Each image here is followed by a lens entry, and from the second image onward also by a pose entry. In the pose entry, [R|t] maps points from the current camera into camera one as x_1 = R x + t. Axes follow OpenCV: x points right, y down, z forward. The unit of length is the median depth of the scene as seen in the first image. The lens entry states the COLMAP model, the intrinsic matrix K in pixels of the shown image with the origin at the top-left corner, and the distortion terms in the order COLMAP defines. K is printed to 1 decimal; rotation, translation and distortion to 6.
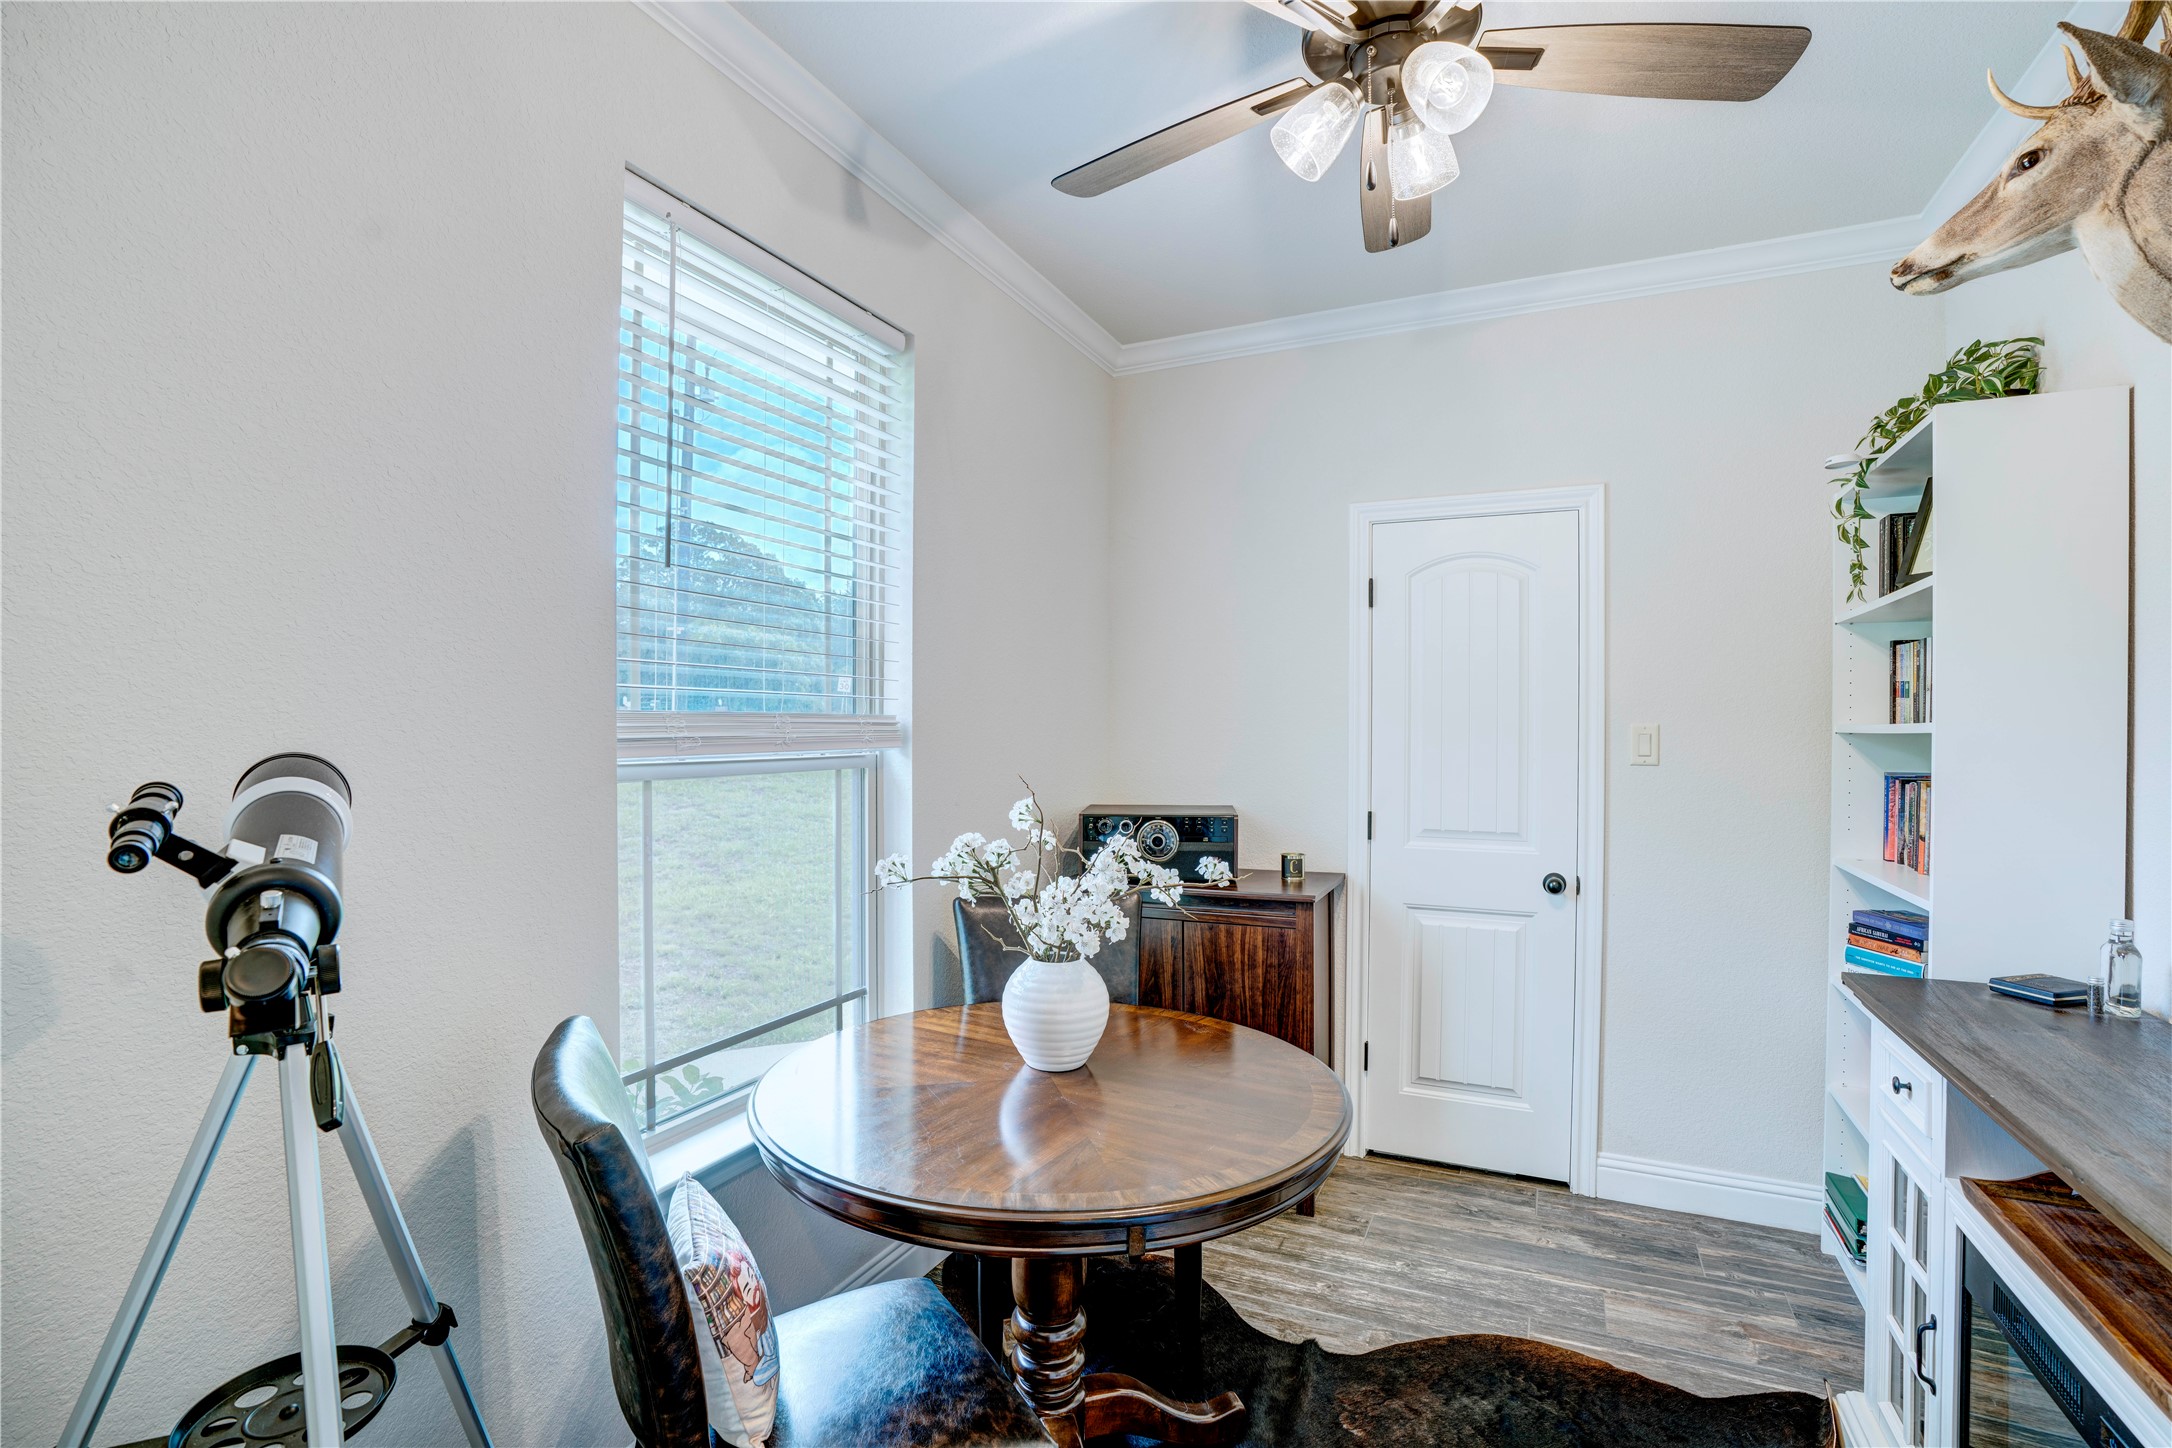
lens RADIAL K [[1038.1, 0, 1080.3], [0, 1038.1, 720.0], [0, 0, 1]] dist [-0.075263, 0.033316]
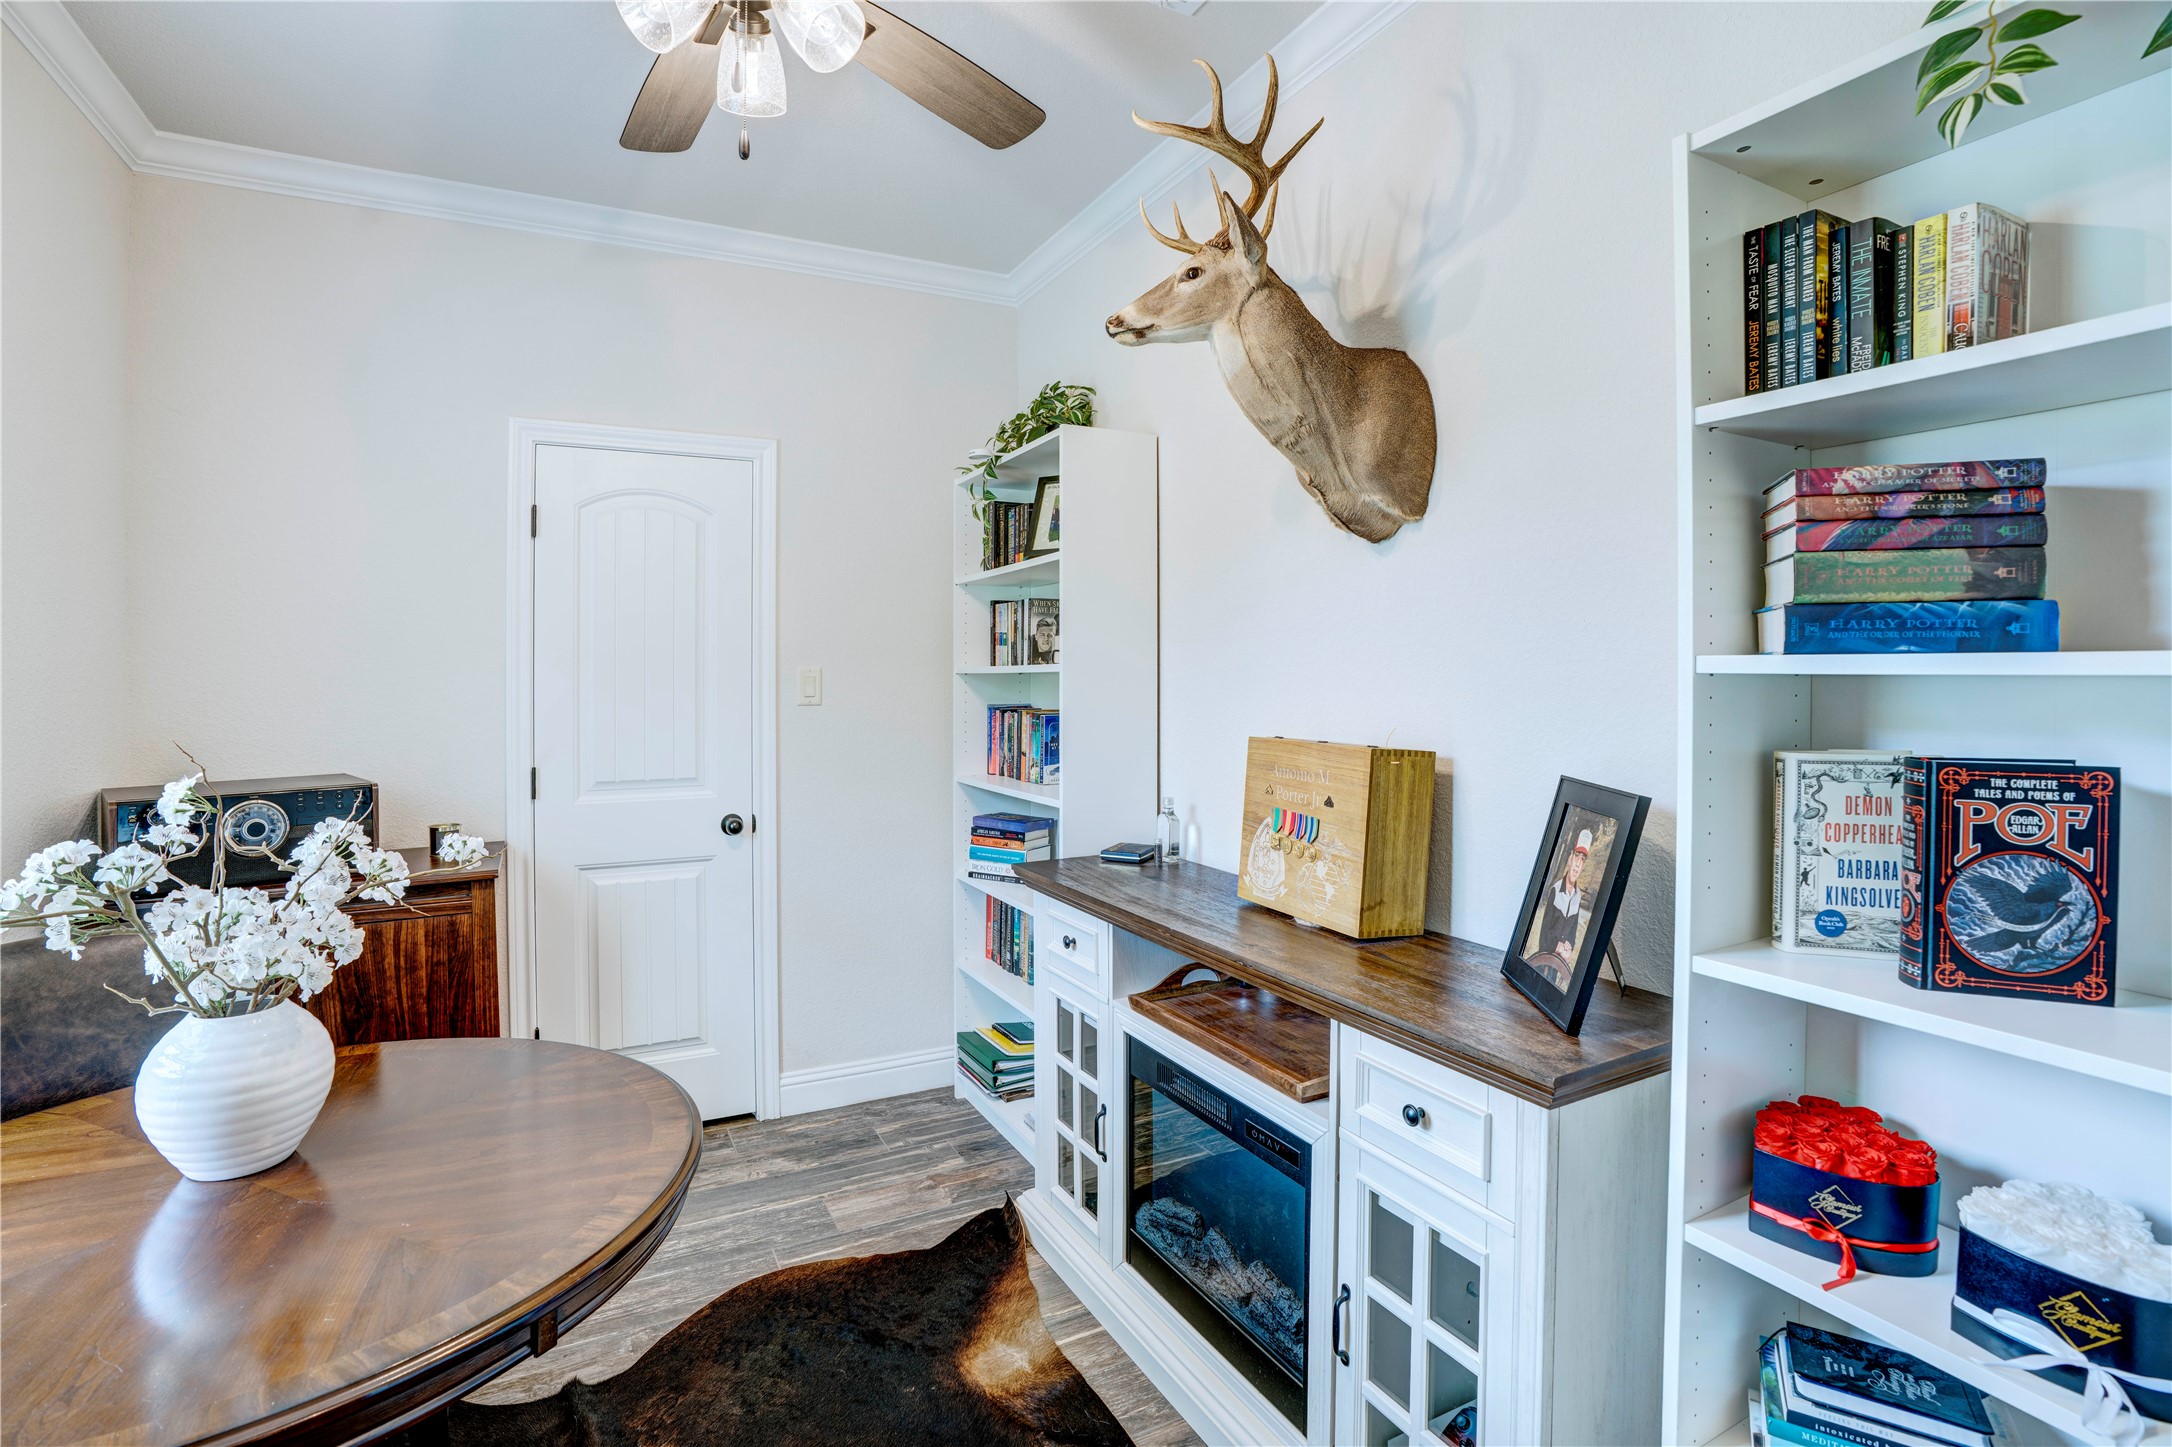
lens RADIAL K [[1037.1, 0, 1088.7], [0, 1037.1, 664.2], [0, 0, 1]] dist [-0.069936, 0.027864]
pose [[0.596390, -0.000453, 0.802695, -0.174110], [0.004206, 0.999988, -0.002560, 0.005431], [-0.802684, 0.004903, 0.596384, 0.123102]]
